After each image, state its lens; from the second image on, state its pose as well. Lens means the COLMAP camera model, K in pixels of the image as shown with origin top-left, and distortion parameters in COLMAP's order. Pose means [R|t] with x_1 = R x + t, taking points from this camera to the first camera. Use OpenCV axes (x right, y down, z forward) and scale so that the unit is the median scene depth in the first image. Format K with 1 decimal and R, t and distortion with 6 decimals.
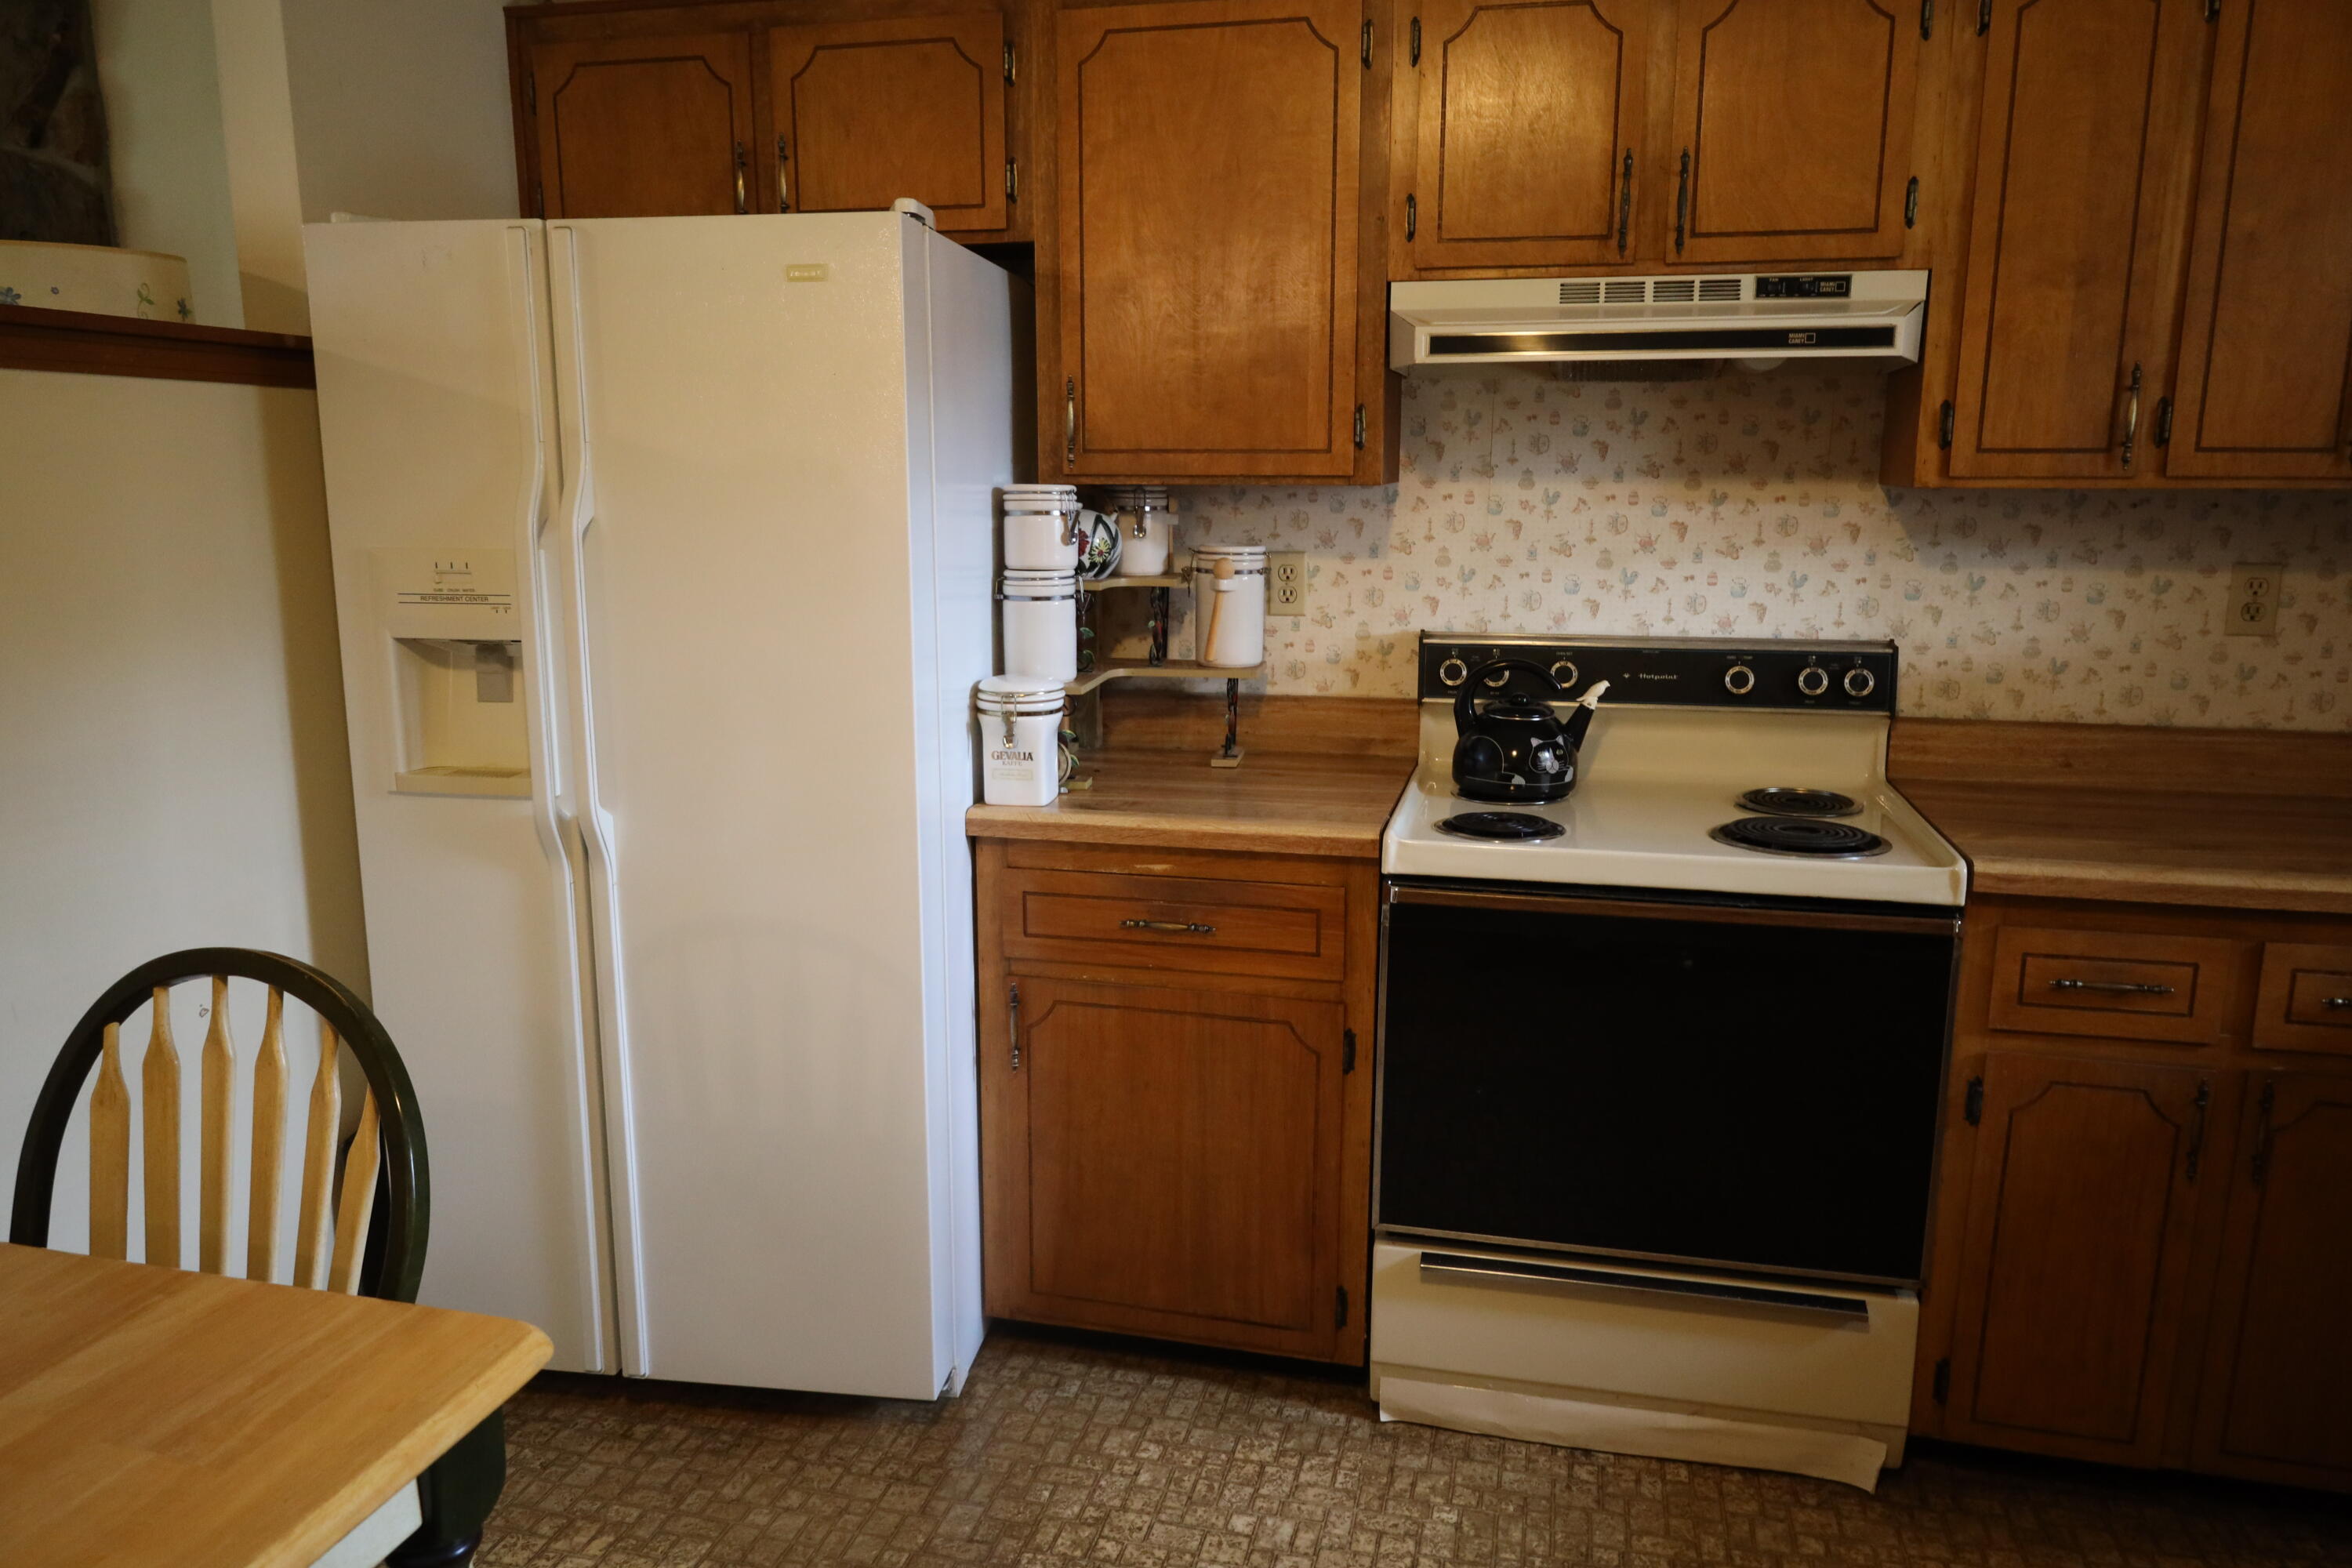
lens RADIAL K [[1598.8, 0, 1180.7], [0, 1598.8, 789.7], [0, 0, 1]] dist [-0.009758, 0.002588]
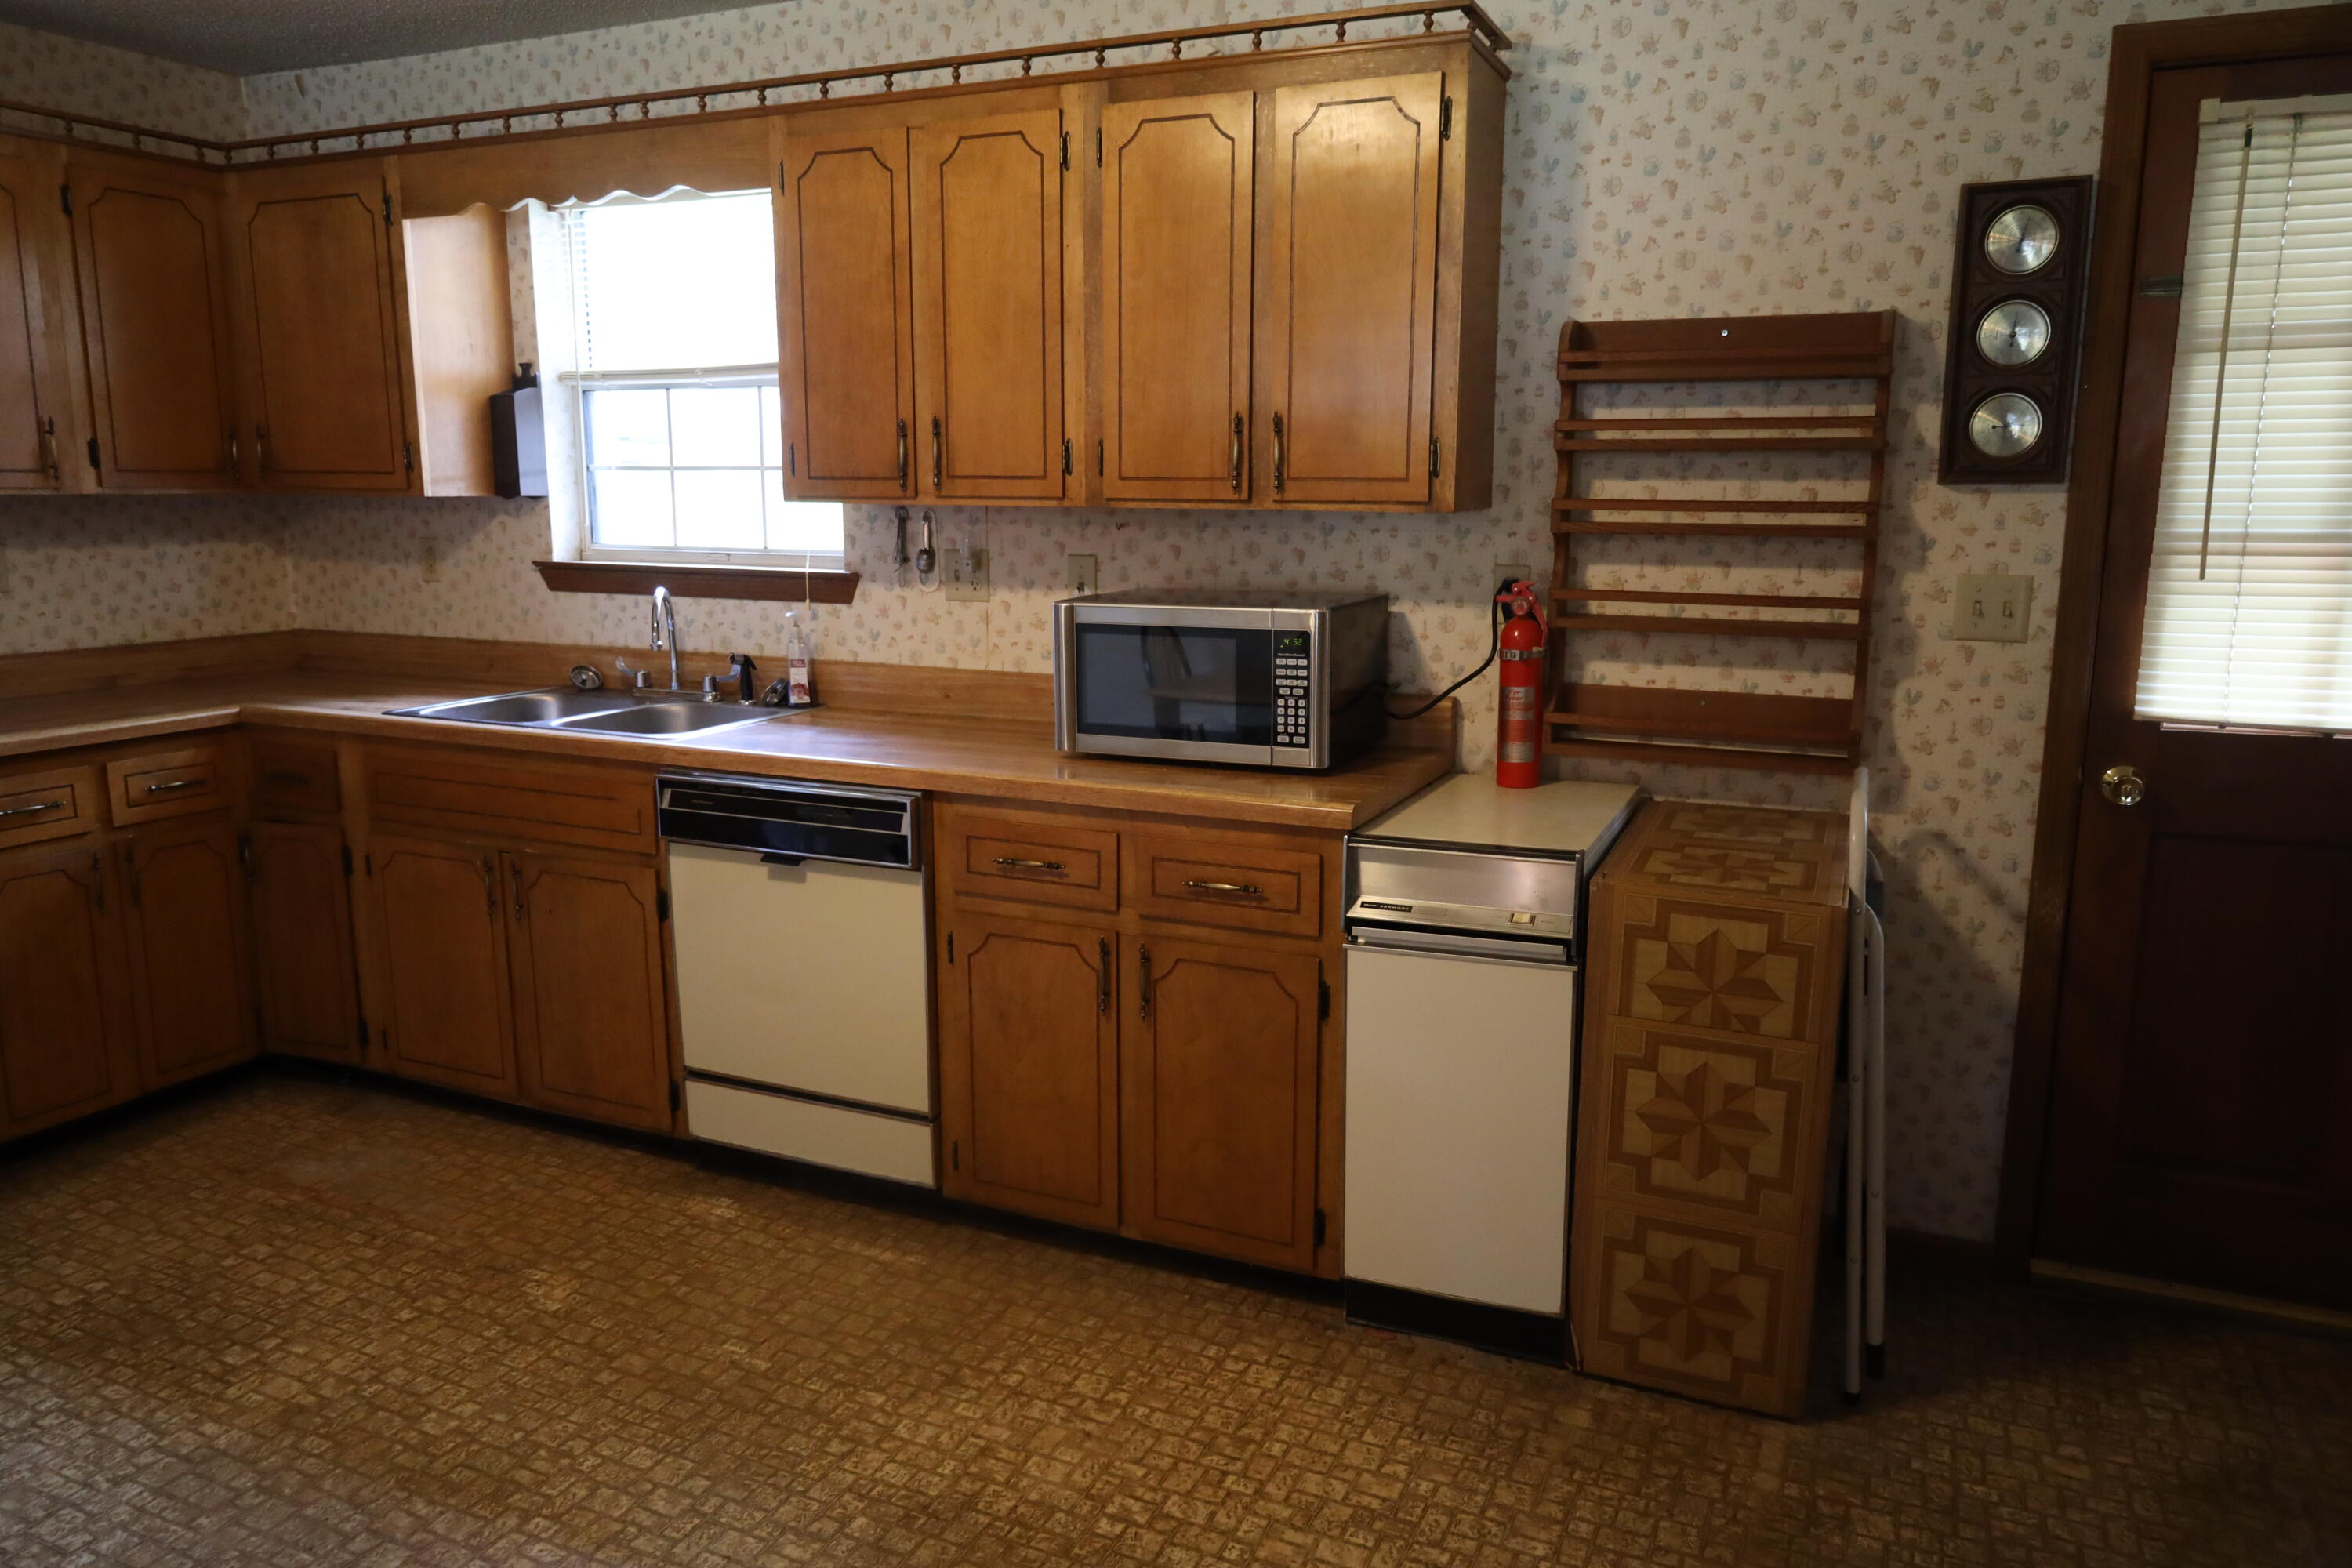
lens RADIAL K [[1598.8, 0, 1180.7], [0, 1598.8, 789.7], [0, 0, 1]] dist [-0.009758, 0.002588]
pose [[0.186171, -0.182828, 0.965357, -0.590301], [0.184329, 0.971588, 0.148460, 0.065610], [-0.965071, 0.150305, 0.214582, -0.363468]]
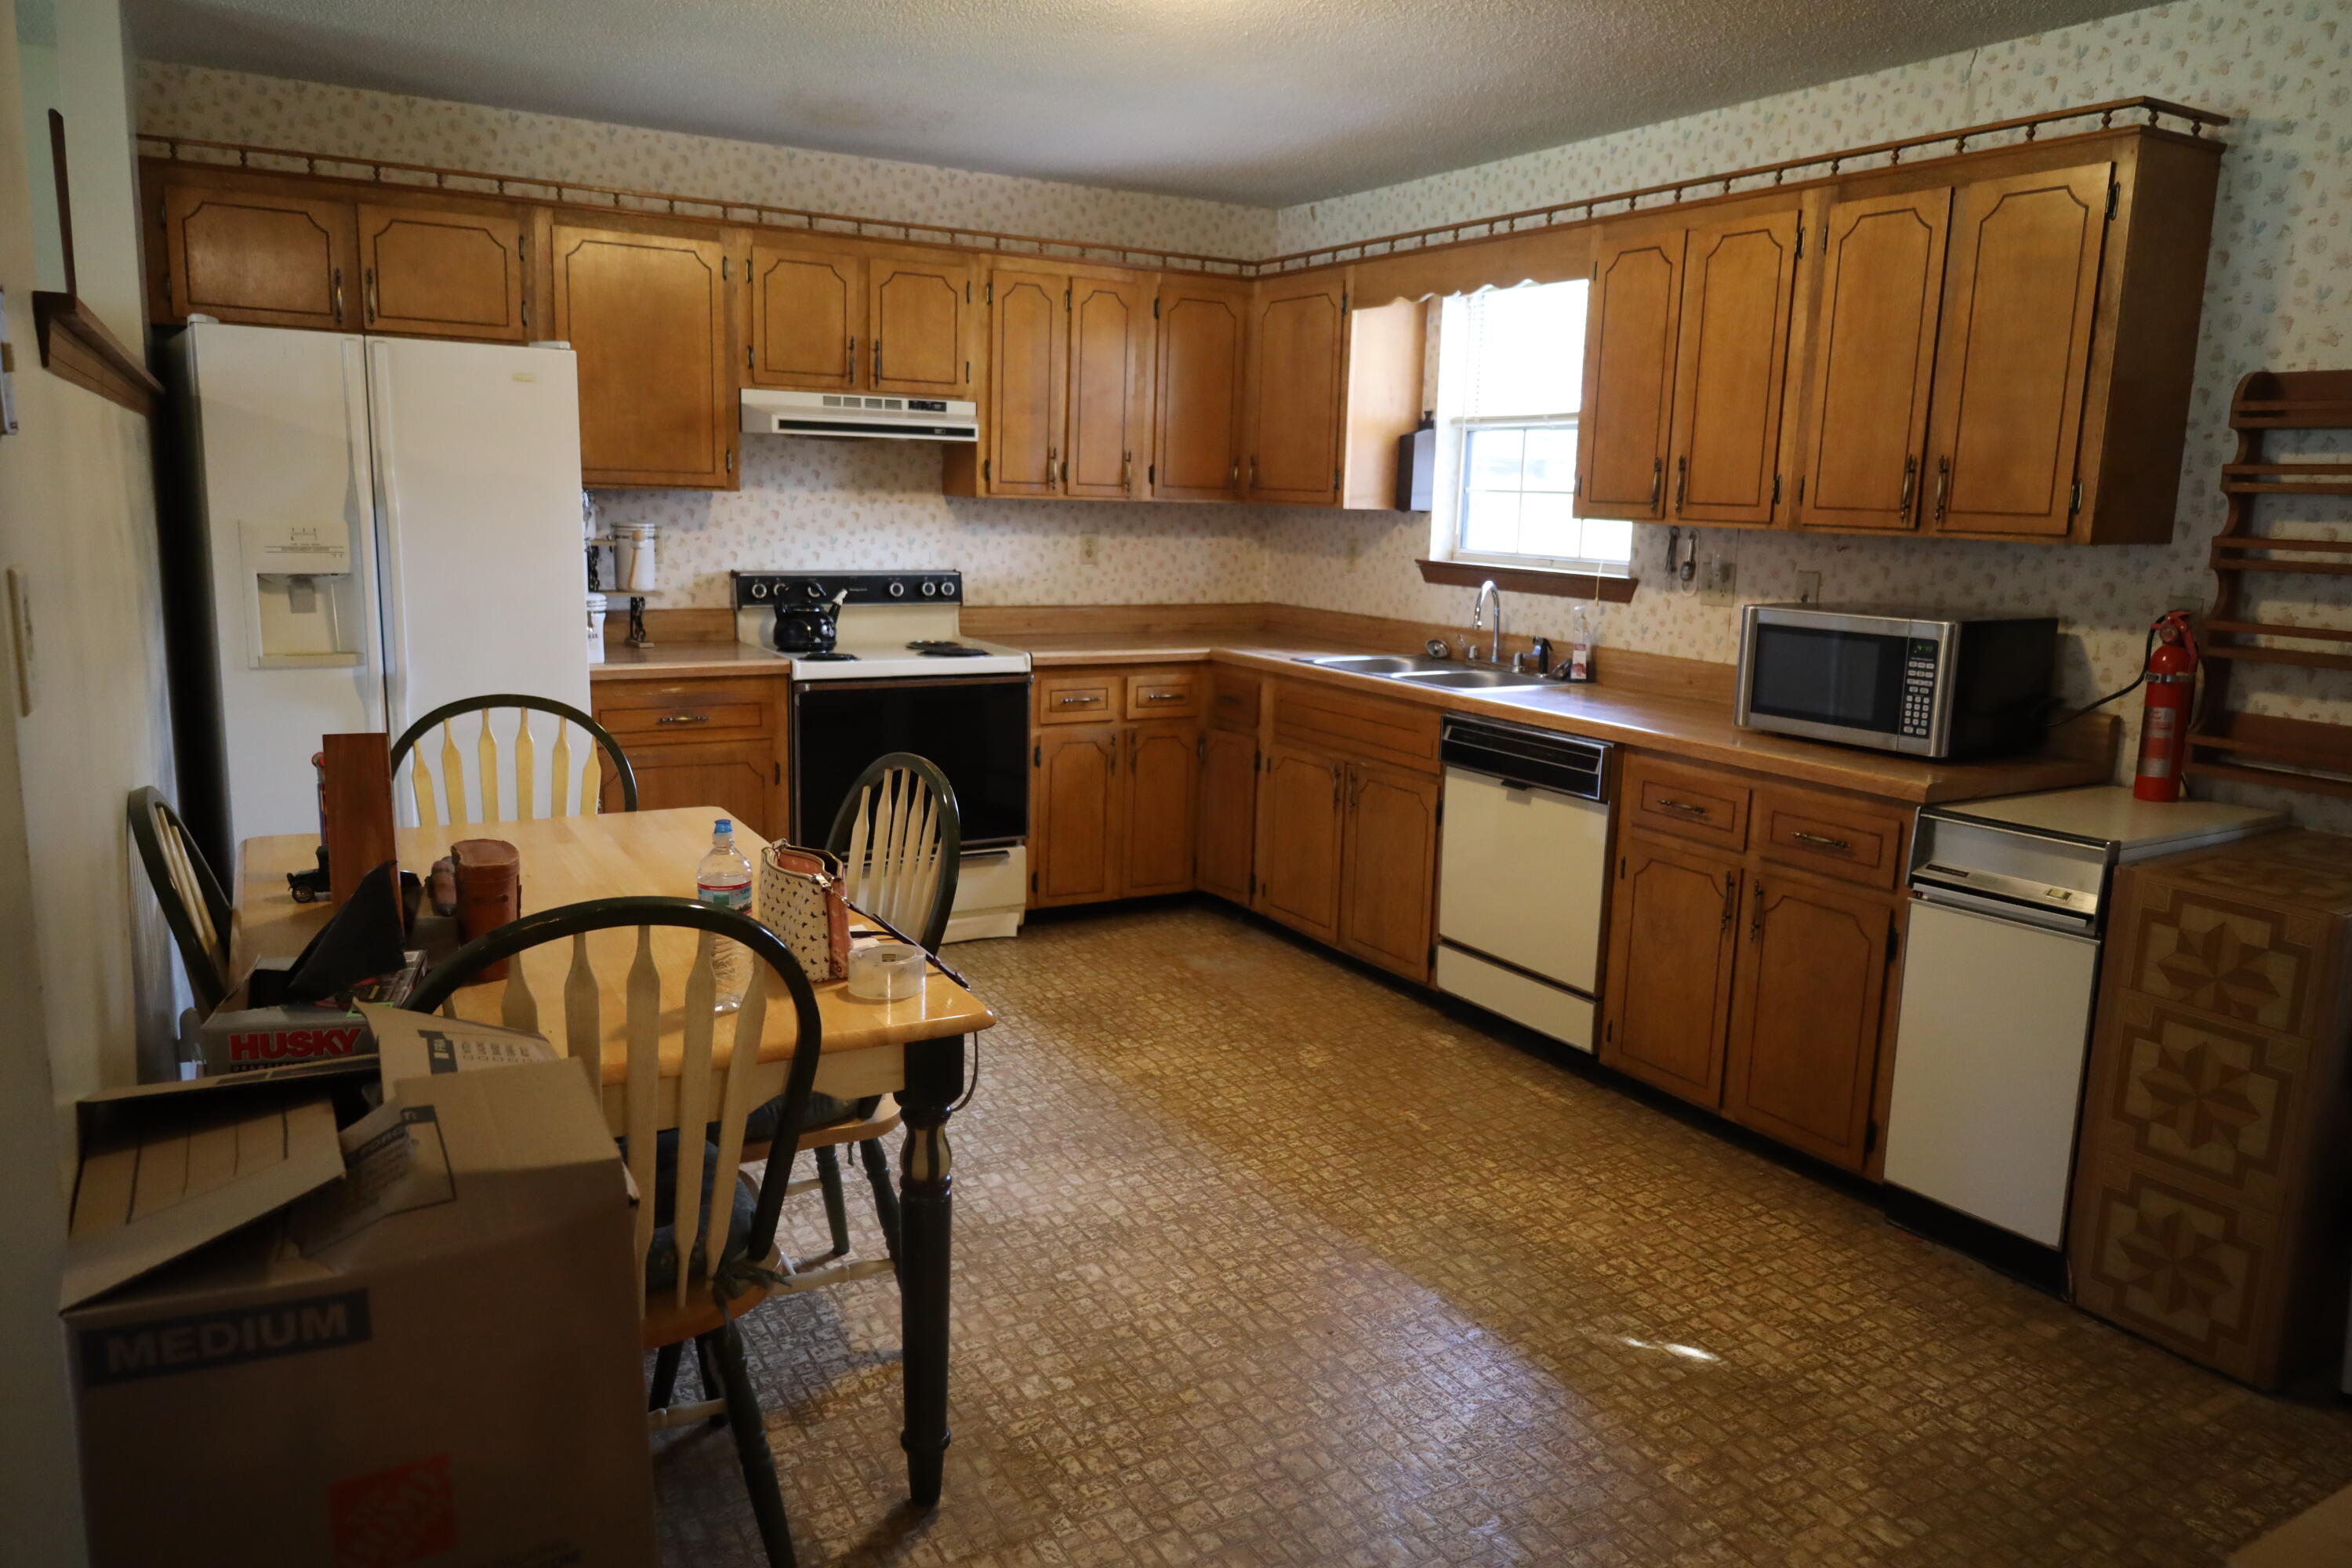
lens RADIAL K [[1604.0, 0, 1176.0], [0, 1604.0, 784.0], [0, 0, 1]] dist [-0.006120, -0.007502]
pose [[0.722591, -0.104994, 0.683255, -0.840611], [0.106123, 0.993530, 0.040440, 0.136849], [-0.683081, 0.043287, 0.729059, -0.748063]]
